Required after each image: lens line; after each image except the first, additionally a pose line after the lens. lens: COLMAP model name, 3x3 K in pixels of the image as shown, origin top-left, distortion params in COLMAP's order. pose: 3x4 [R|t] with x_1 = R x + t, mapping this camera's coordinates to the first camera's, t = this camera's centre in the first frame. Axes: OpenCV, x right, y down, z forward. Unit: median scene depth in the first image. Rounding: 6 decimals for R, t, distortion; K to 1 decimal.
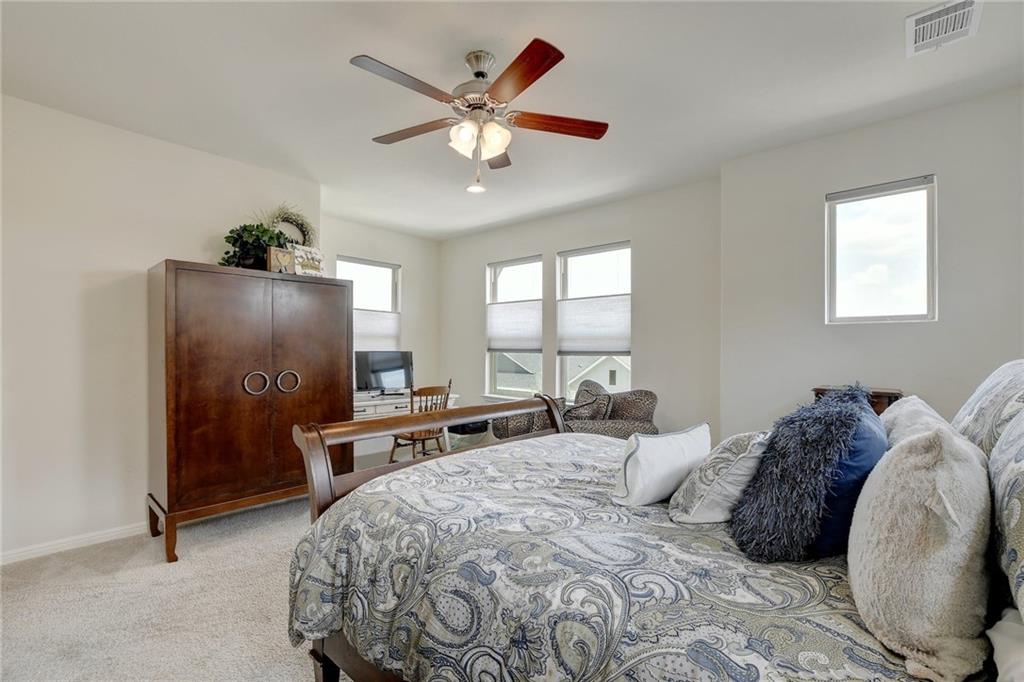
lens RADIAL K [[458.0, 0, 516.5], [0, 458.0, 347.8], [0, 0, 1]] dist [-0.029161, 0.008696]
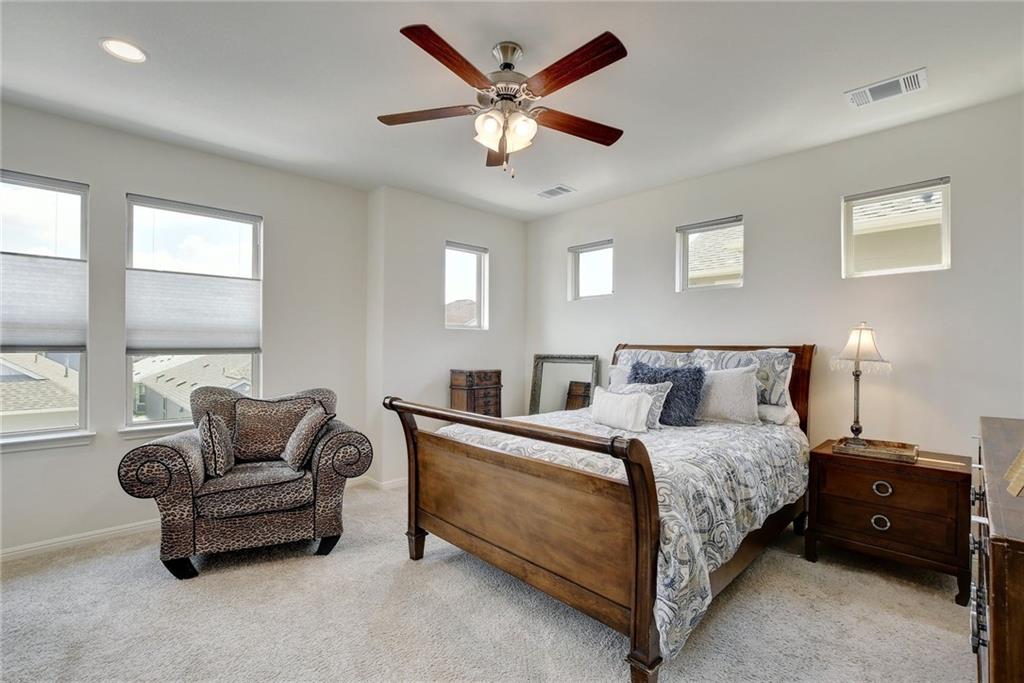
lens RADIAL K [[458.0, 0, 516.5], [0, 458.0, 348.3], [0, 0, 1]] dist [-0.029161, 0.008696]
pose [[0.069533, -0.003960, 0.997572, -0.535246], [-0.002781, 0.999987, 0.004163, 0.003316], [-0.997576, -0.003063, 0.069521, 0.454950]]
